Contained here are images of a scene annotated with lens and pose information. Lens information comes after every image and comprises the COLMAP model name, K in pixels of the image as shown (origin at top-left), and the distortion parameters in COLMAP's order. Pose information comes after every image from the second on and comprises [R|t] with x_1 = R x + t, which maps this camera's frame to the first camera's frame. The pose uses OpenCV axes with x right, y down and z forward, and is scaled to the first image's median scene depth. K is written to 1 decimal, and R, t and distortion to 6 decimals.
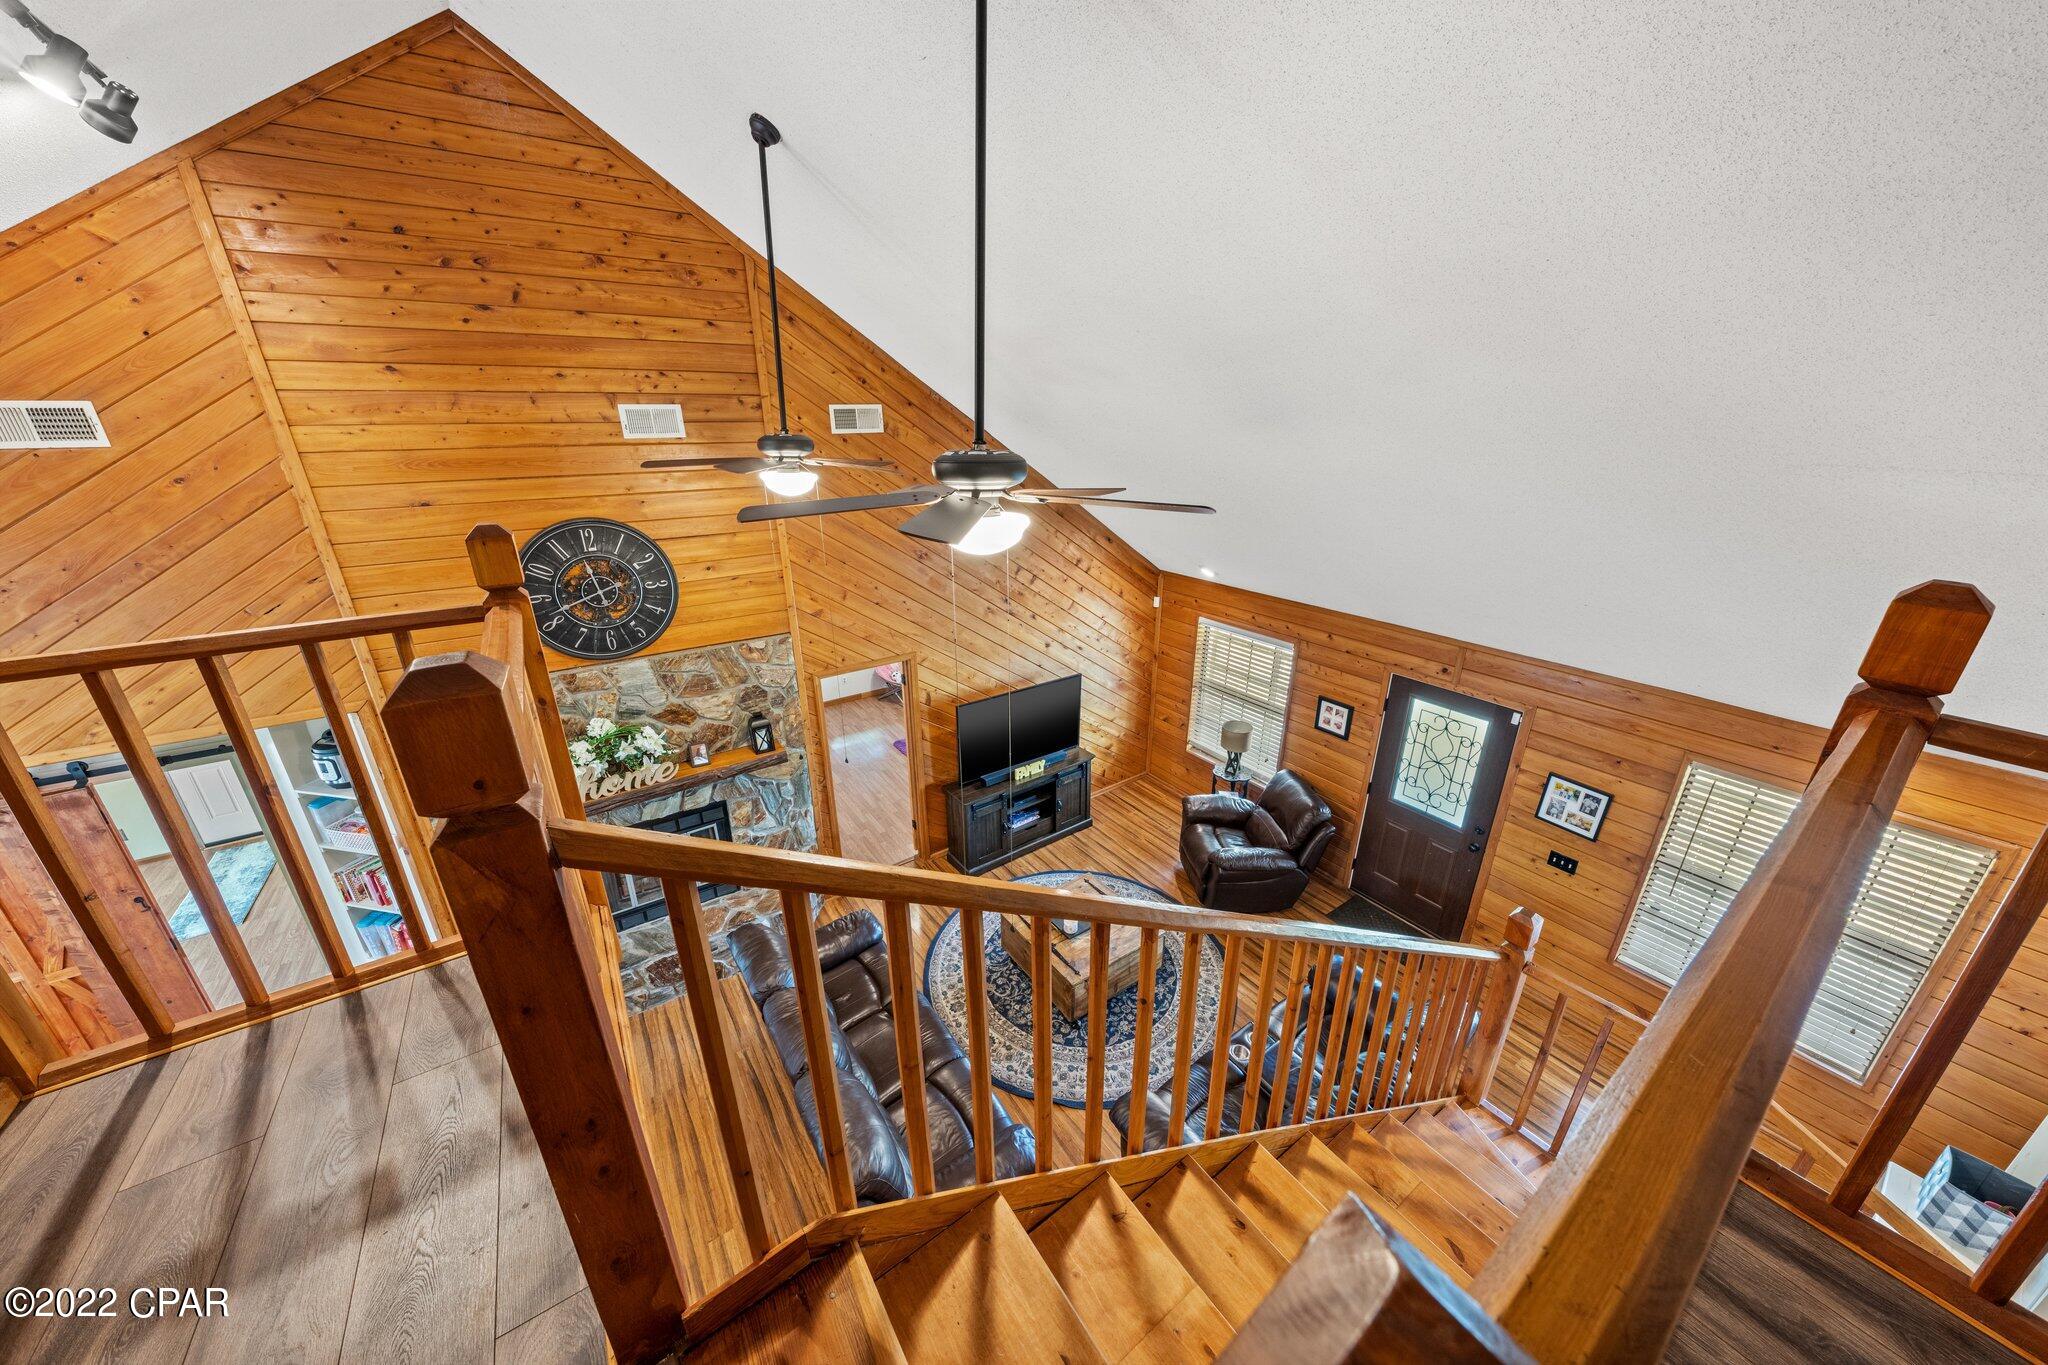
lens RADIAL K [[694.4, 0, 1033.3], [0, 694.4, 685.7], [0, 0, 1]] dist [-0.009151, -0.000129]
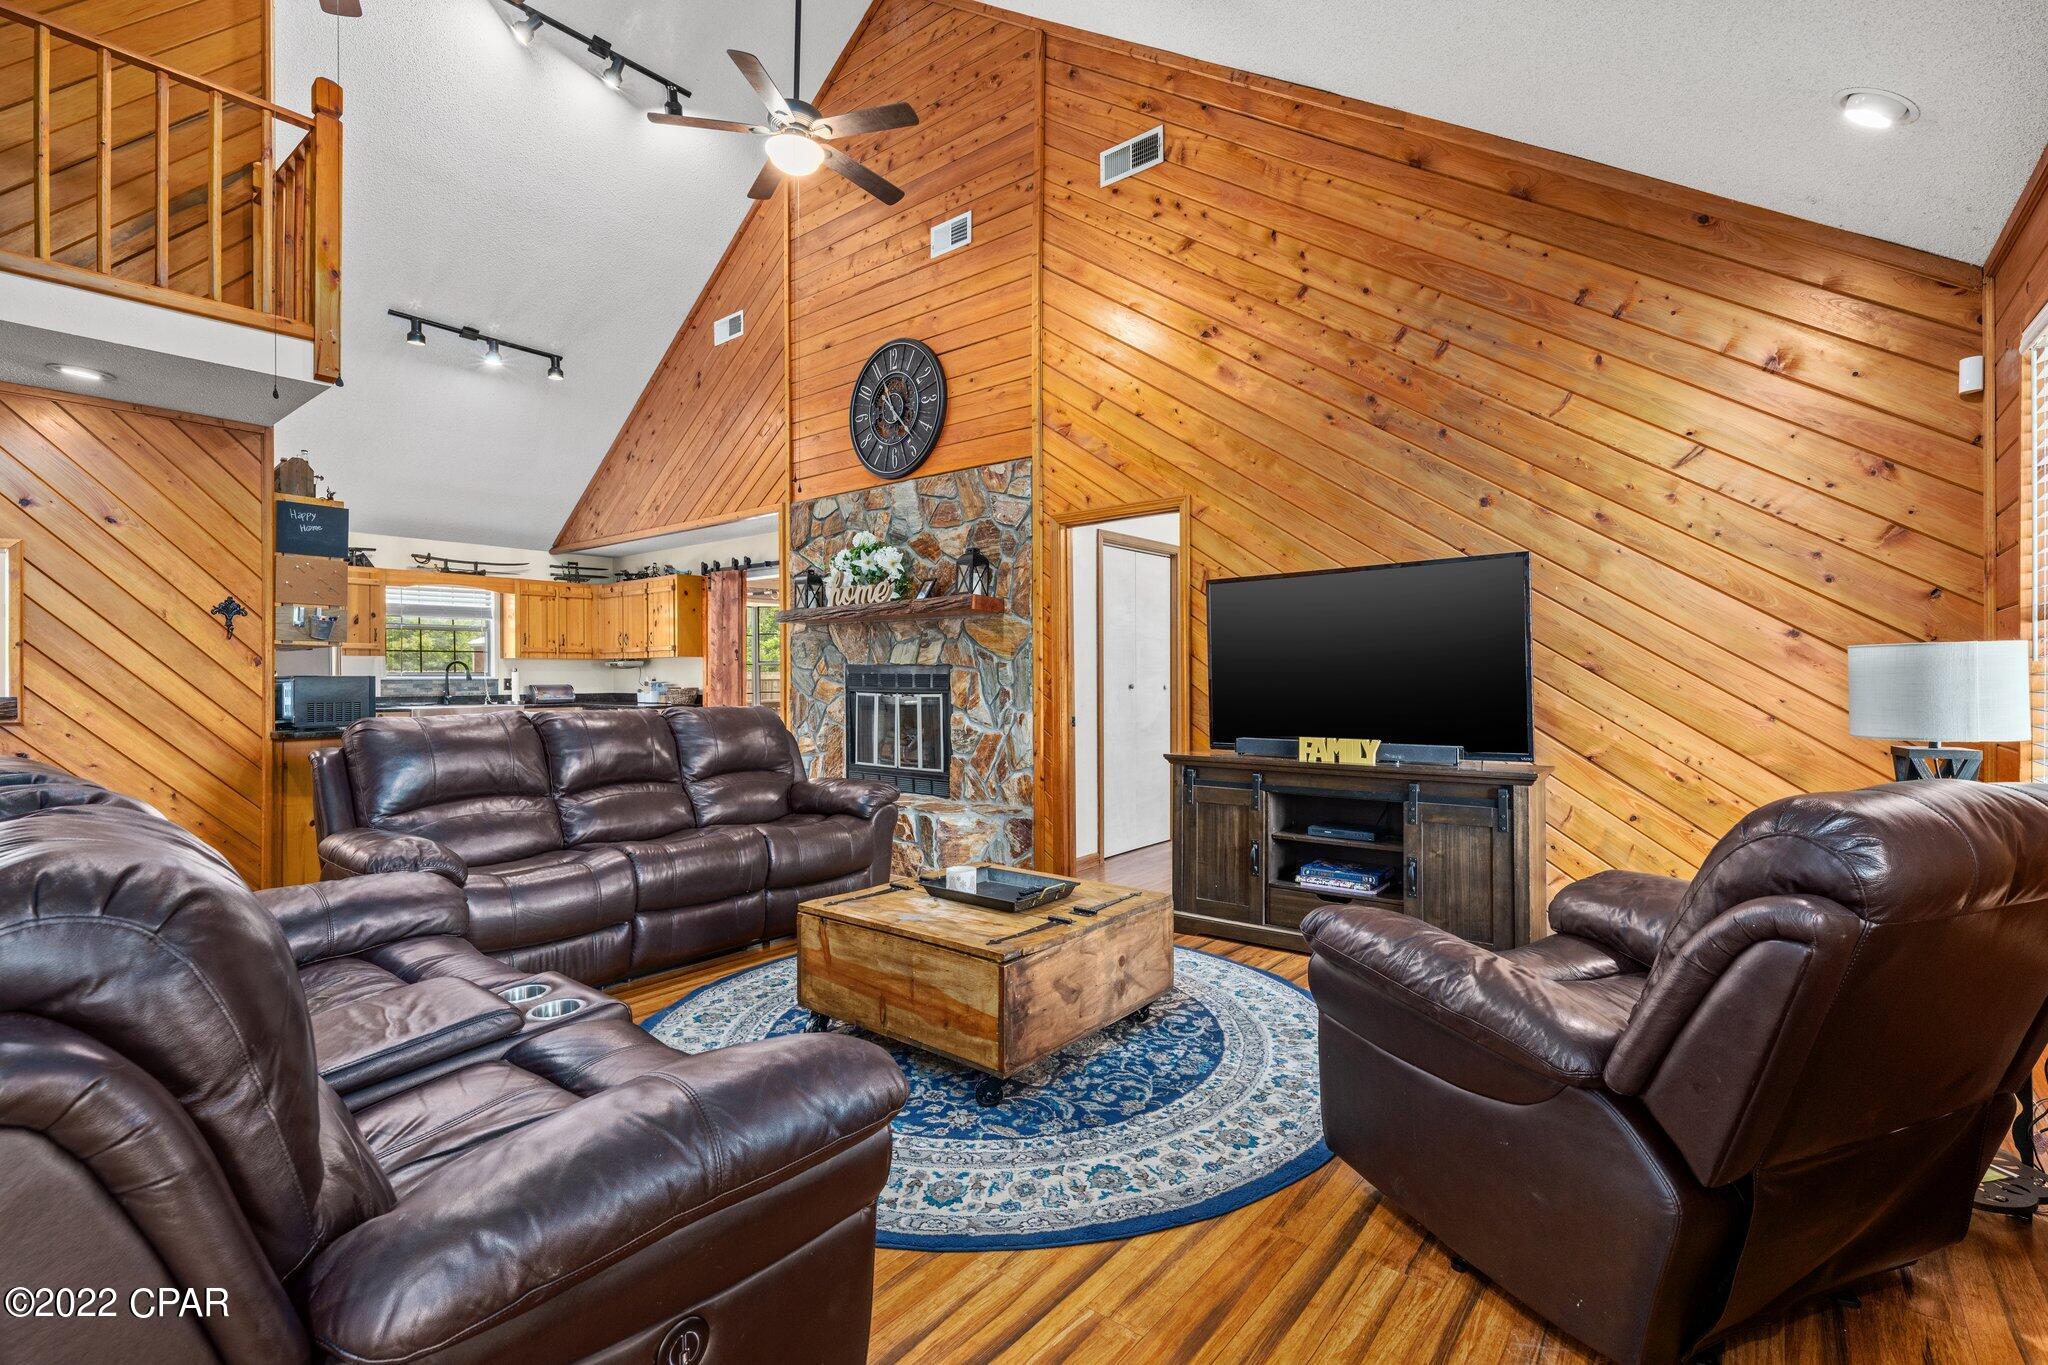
lens RADIAL K [[922.6, 0, 1009.3], [0, 922.6, 682.0], [0, 0, 1]] dist [-0.001753, -0.000276]
pose [[0.259184, 0.007407, -0.965800, 0.605218], [-0.353951, 0.931129, -0.087846, 0.244300], [0.898634, 0.364614, 0.243955, 0.770247]]
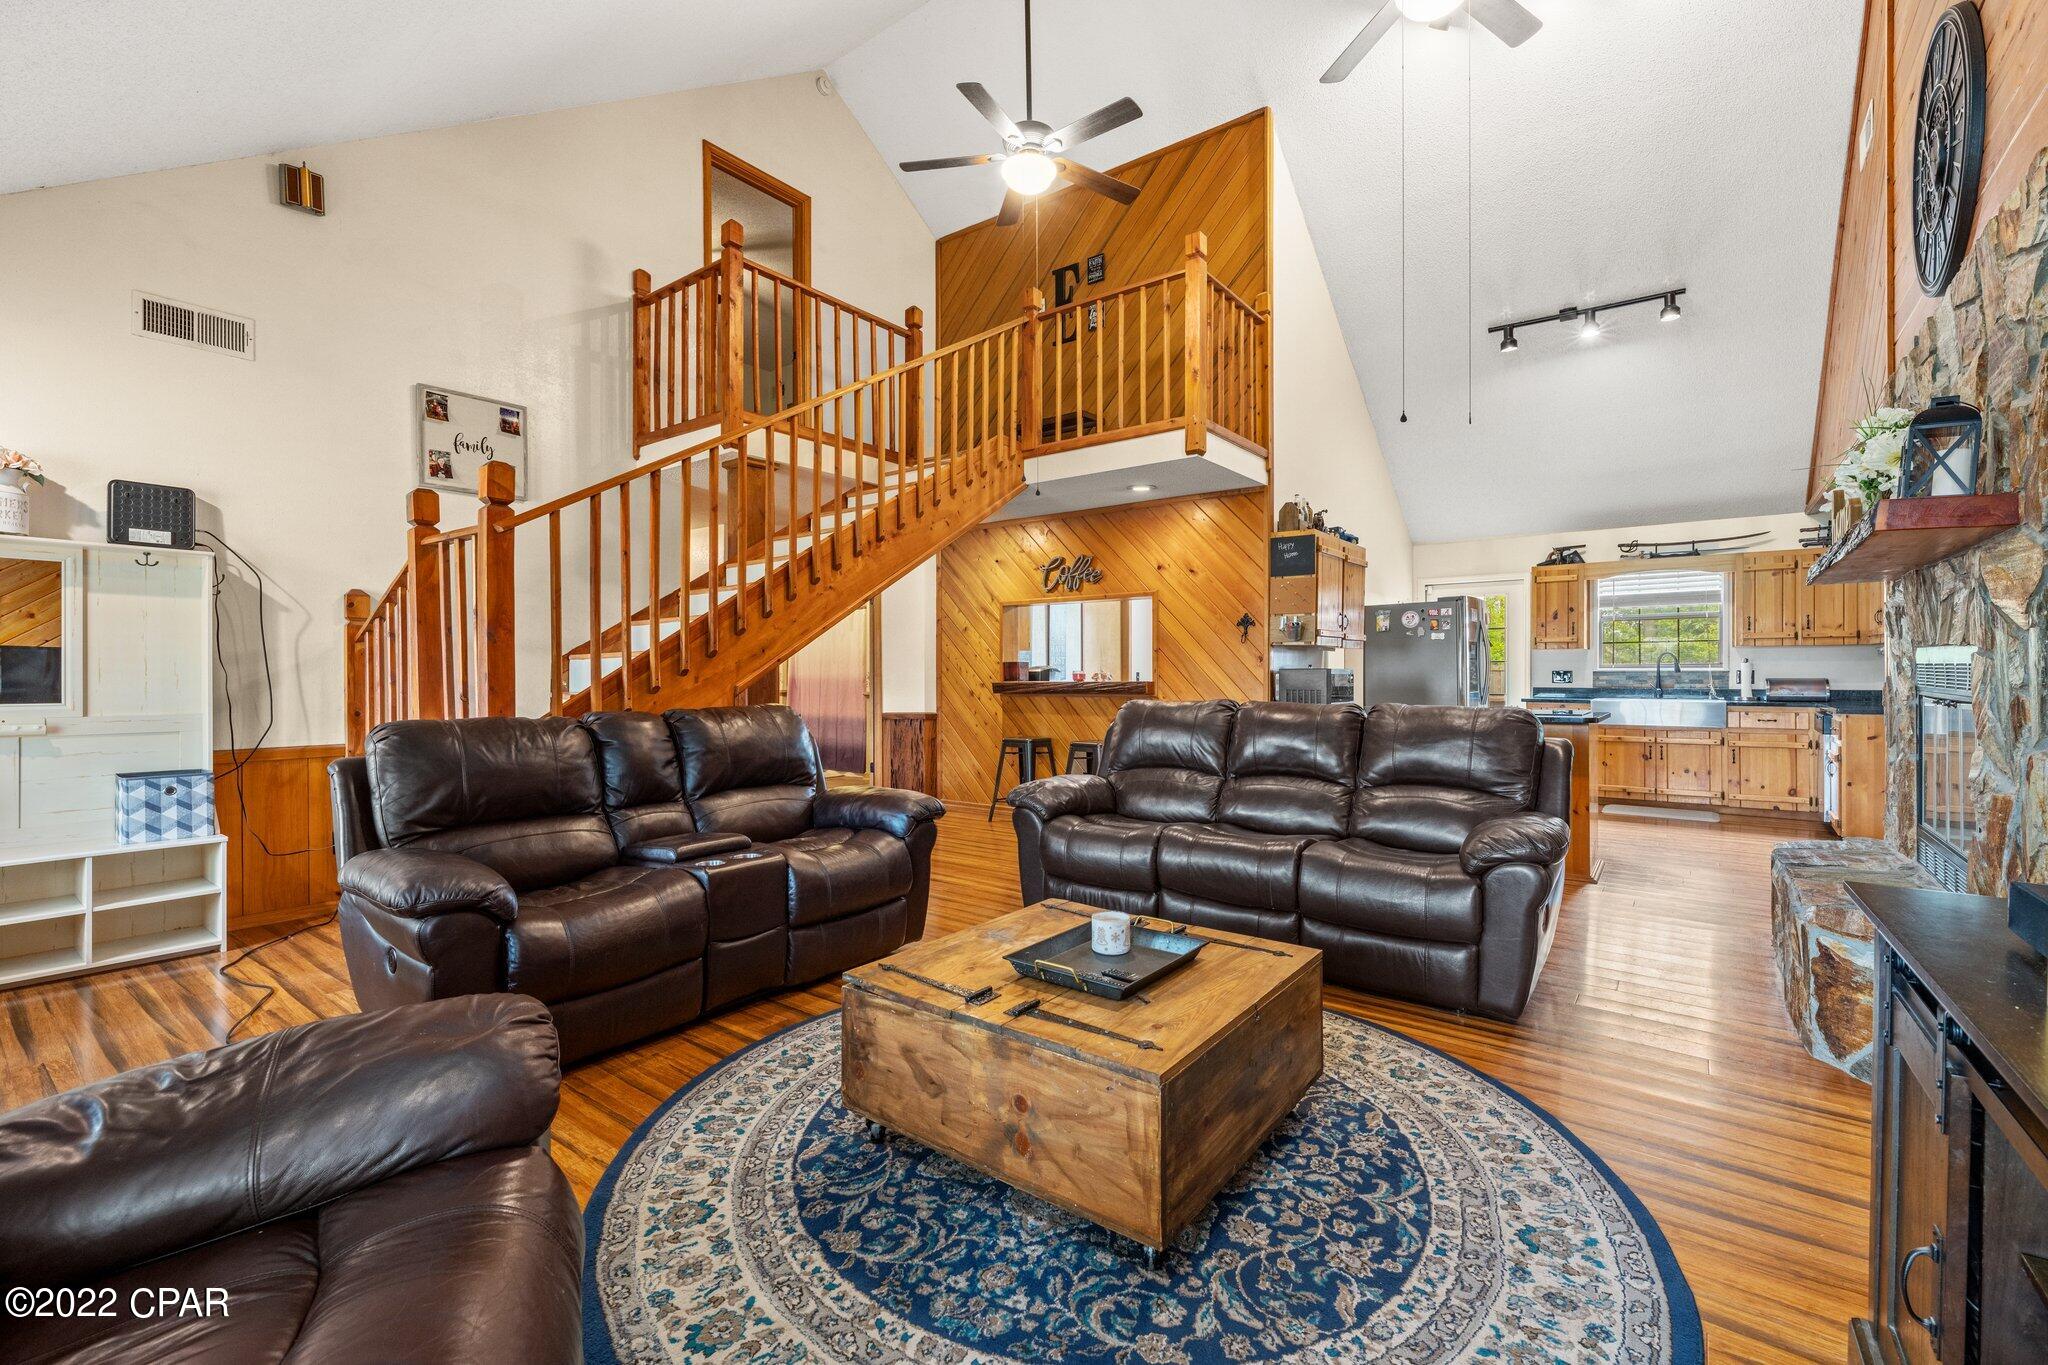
lens RADIAL K [[861.1, 0, 1033.4], [0, 861.1, 681.6], [0, 0, 1]] dist [0.001558, -0.000404]
pose [[-0.953412, 0.008570, -0.301550, 0.210302], [-0.106600, 0.925537, 0.363343, 0.059686], [0.282209, 0.378561, -0.881504, 1.237334]]
